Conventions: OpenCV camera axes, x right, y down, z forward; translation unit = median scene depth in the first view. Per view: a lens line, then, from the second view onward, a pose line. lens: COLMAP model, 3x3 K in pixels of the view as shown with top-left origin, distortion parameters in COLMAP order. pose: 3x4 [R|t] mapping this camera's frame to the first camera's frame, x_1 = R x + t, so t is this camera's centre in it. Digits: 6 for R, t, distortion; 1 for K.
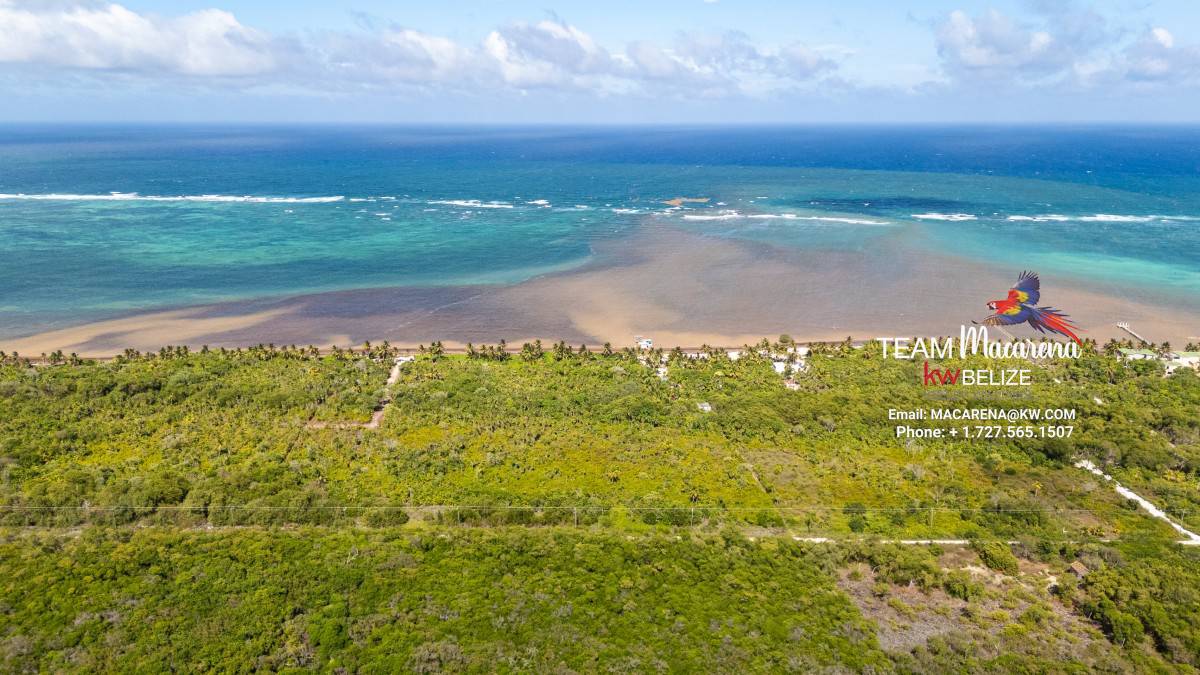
lens RADIAL K [[902.6, 0, 595.8], [0, 902.6, 331.3], [0, 0, 1]] dist [0.071311, -0.071945]
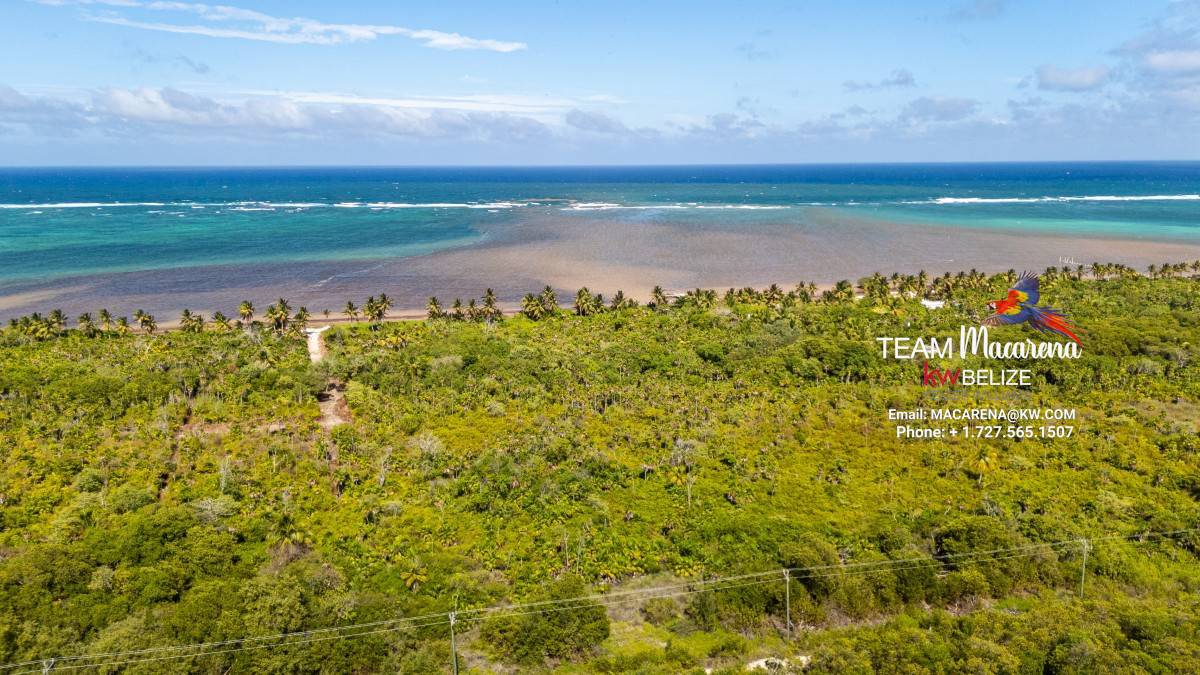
lens RADIAL K [[902.6, 0, 607.2], [0, 902.6, 337.0], [0, 0, 1]] dist [0.071311, -0.071945]
pose [[0.969033, -0.051199, 0.241565, -0.242563], [0.060916, 0.997600, -0.032924, 0.092037], [-0.239300, 0.046619, 0.969826, 0.557499]]
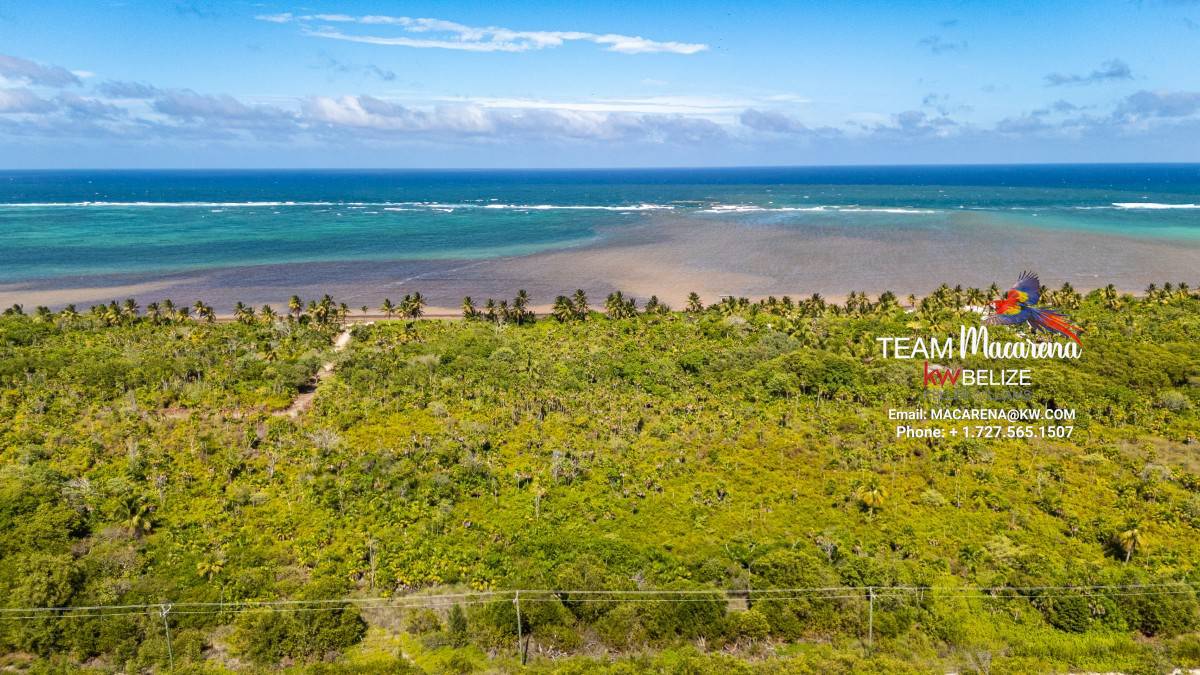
lens RADIAL K [[902.6, 0, 598.2], [0, 902.6, 341.3], [0, 0, 1]] dist [0.071311, -0.071945]
pose [[0.998848, -0.013660, 0.046004, -0.112026], [0.015393, 0.999177, -0.037535, 0.093957], [-0.045454, 0.038200, 0.998236, 0.545710]]
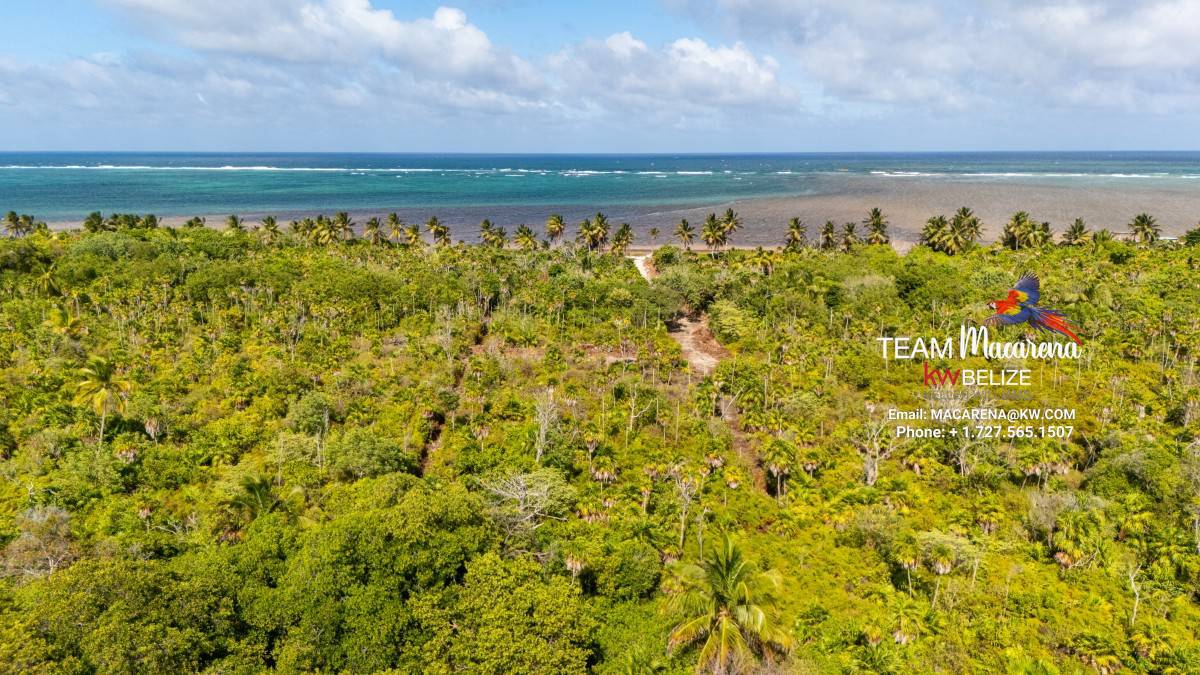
lens RADIAL K [[902.6, 0, 600.1], [0, 902.6, 339.2], [0, 0, 1]] dist [0.071311, -0.071945]
pose [[0.998320, 0.012852, -0.056503, -0.289040], [-0.014278, 0.999588, -0.024912, 0.115160], [0.056159, 0.025677, 0.998092, 0.795799]]
